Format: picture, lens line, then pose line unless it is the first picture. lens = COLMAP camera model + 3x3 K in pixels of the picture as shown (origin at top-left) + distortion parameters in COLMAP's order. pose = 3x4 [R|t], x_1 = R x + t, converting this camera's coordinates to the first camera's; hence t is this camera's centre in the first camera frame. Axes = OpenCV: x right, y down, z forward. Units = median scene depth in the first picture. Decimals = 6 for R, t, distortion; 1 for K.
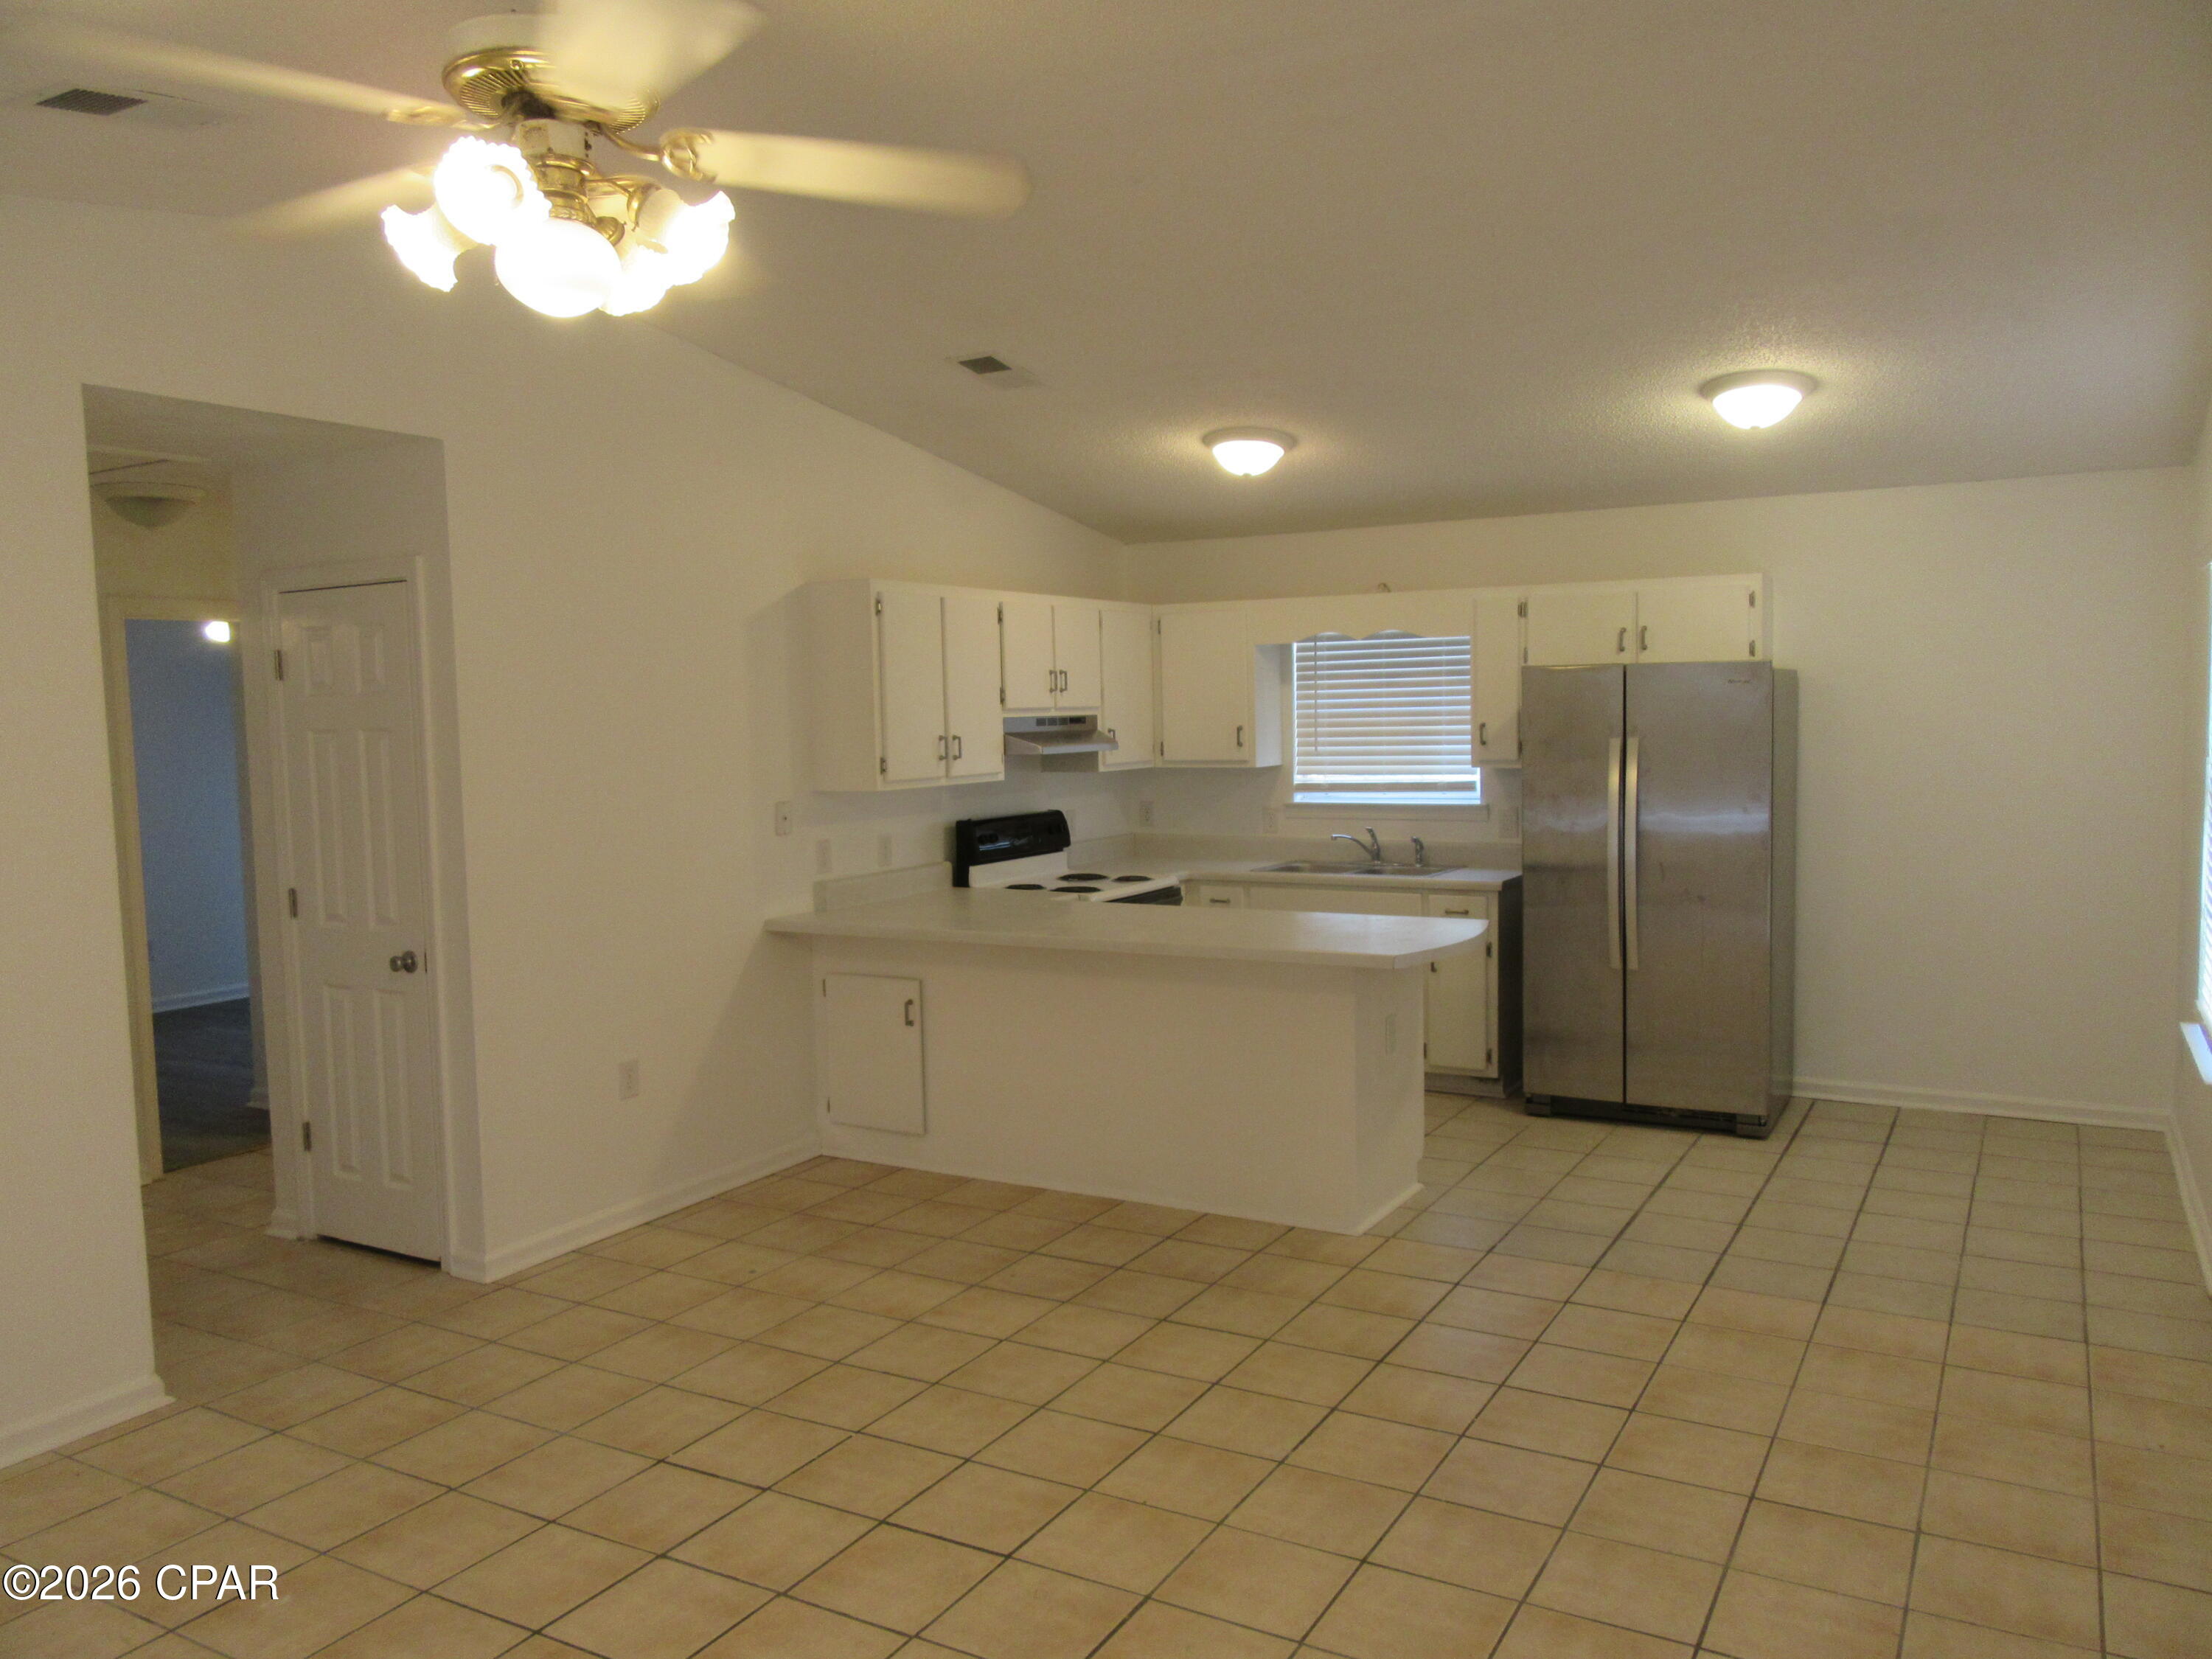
lens RADIAL K [[1649.3, 0, 1106.6], [0, 1649.3, 837.8], [0, 0, 1]] dist [0.003103, -0.003354]
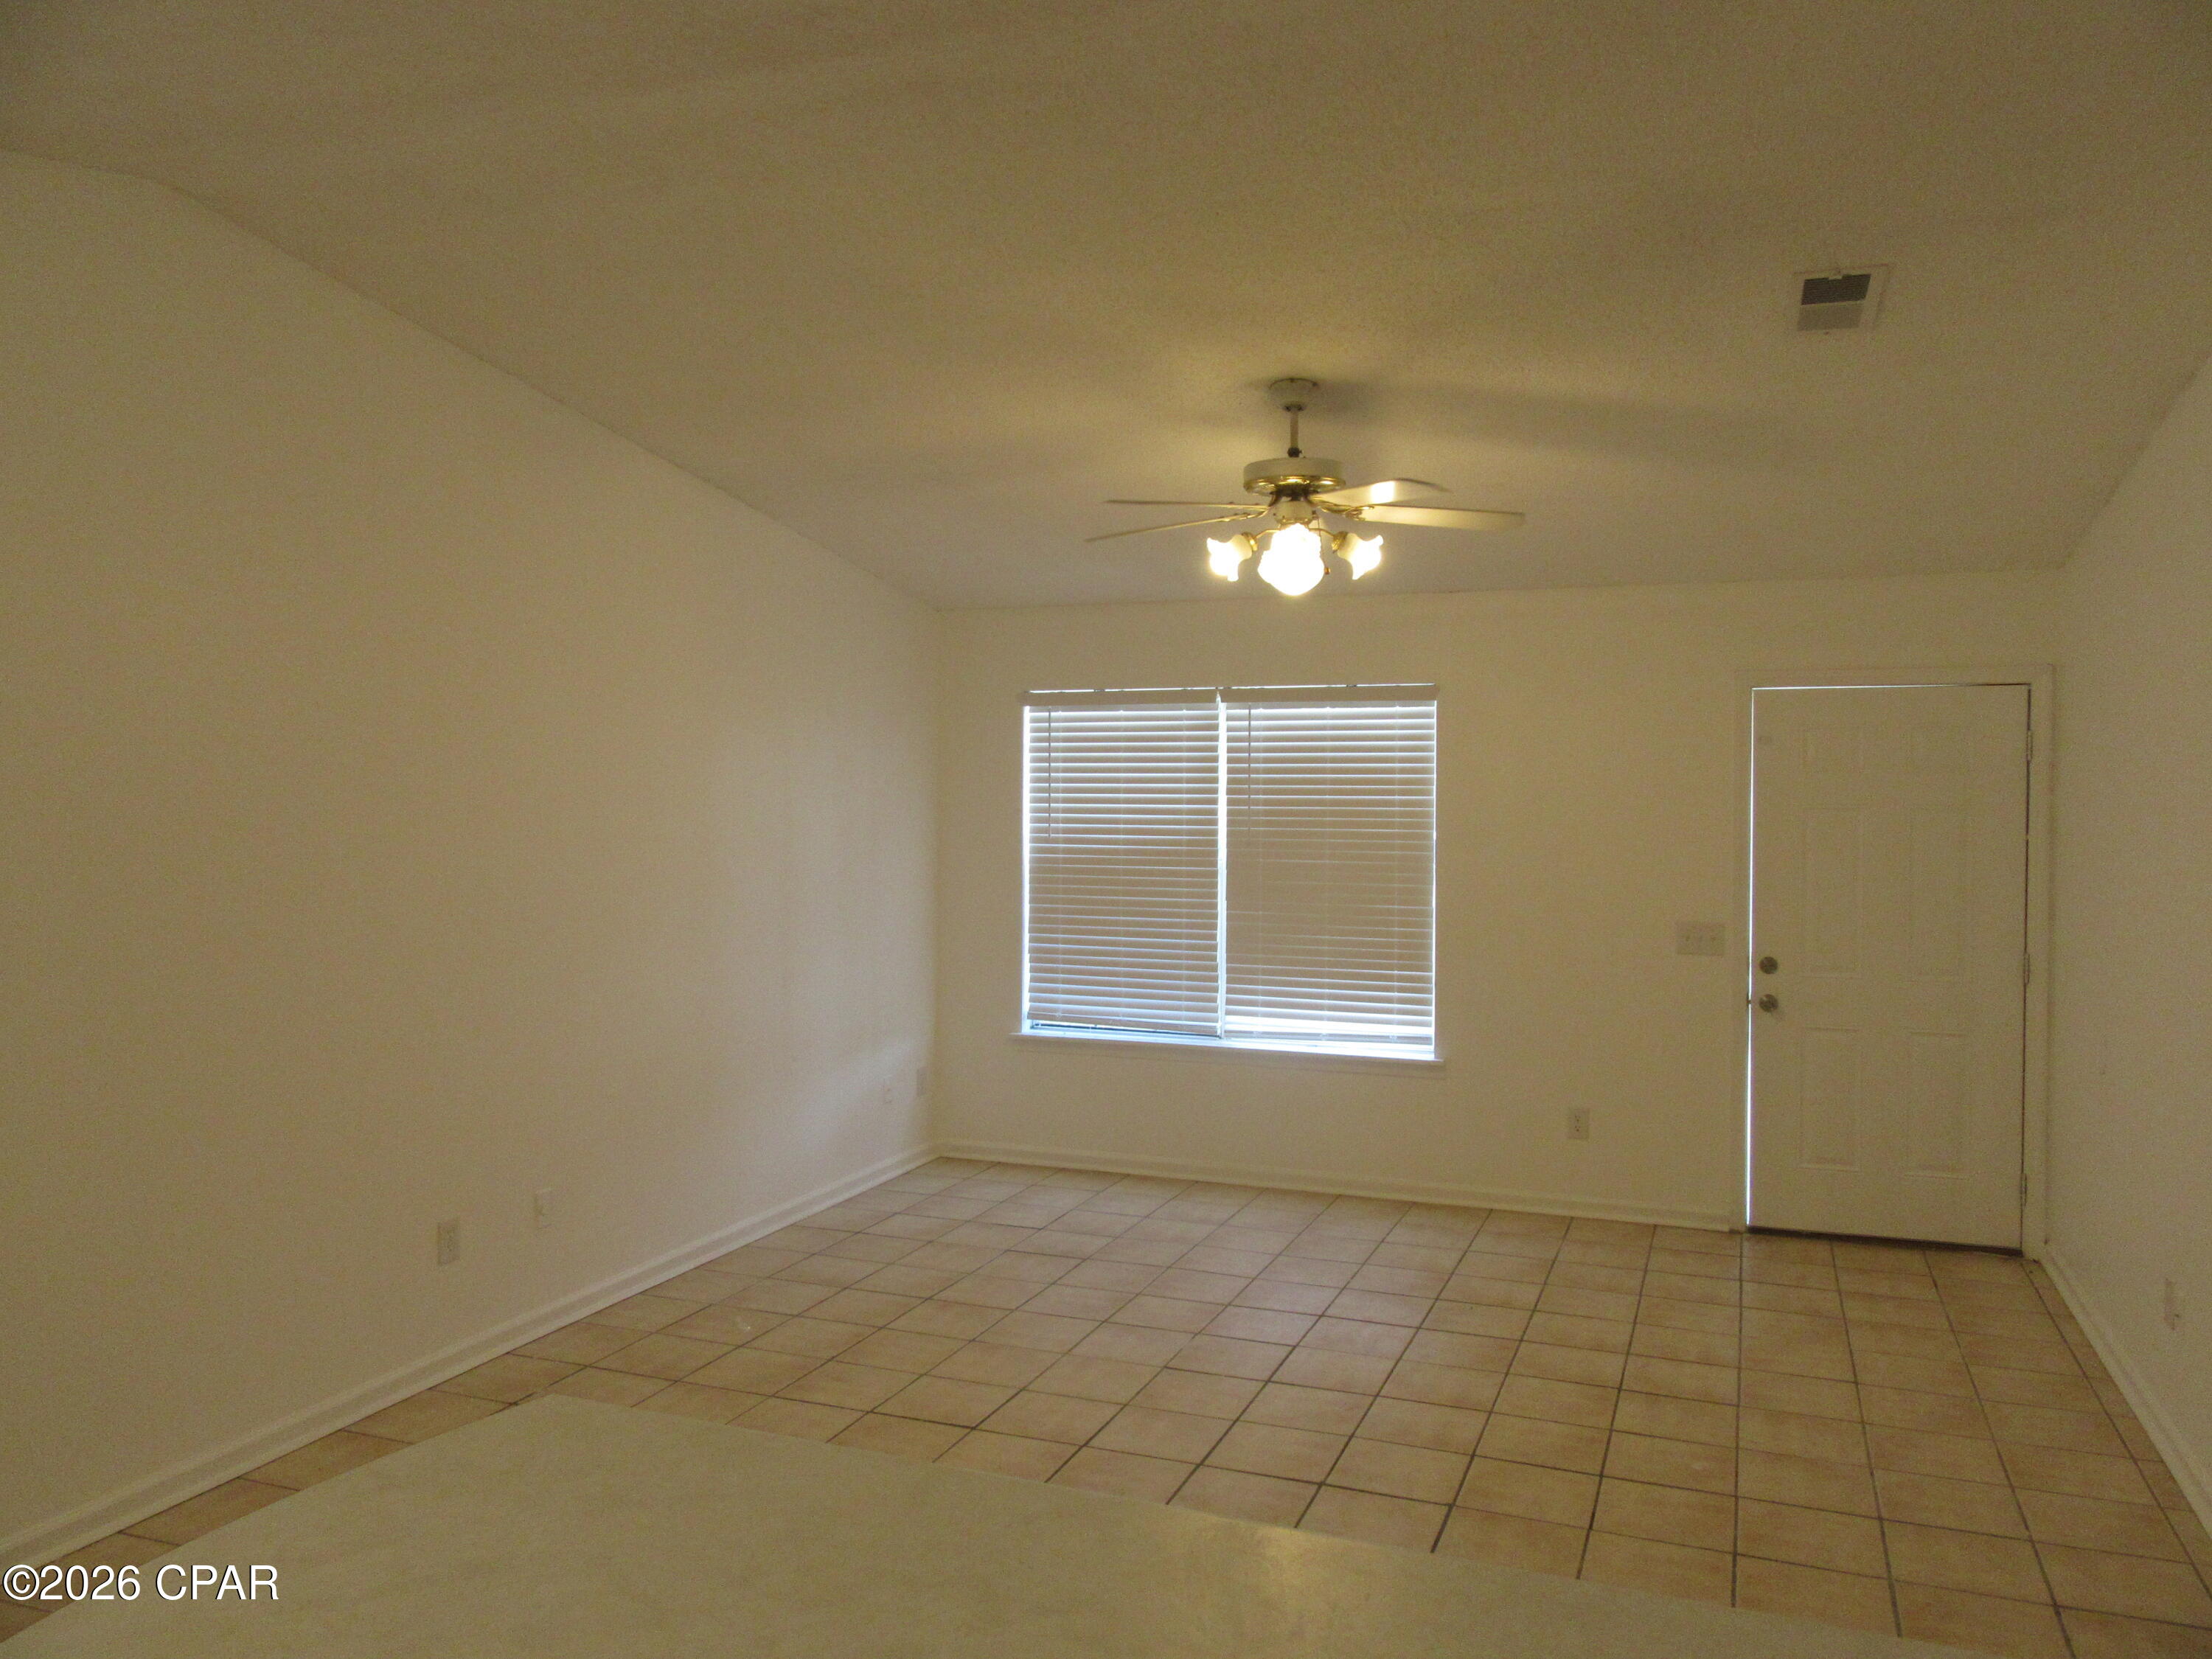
lens RADIAL K [[1649.3, 0, 1115.9], [0, 1649.3, 817.3], [0, 0, 1]] dist [0.003103, -0.003354]
pose [[-0.987926, 0.017245, -0.153965, 0.069804], [0.000884, 0.994397, 0.105704, -0.088779], [0.154925, 0.104291, -0.982406, 1.046354]]
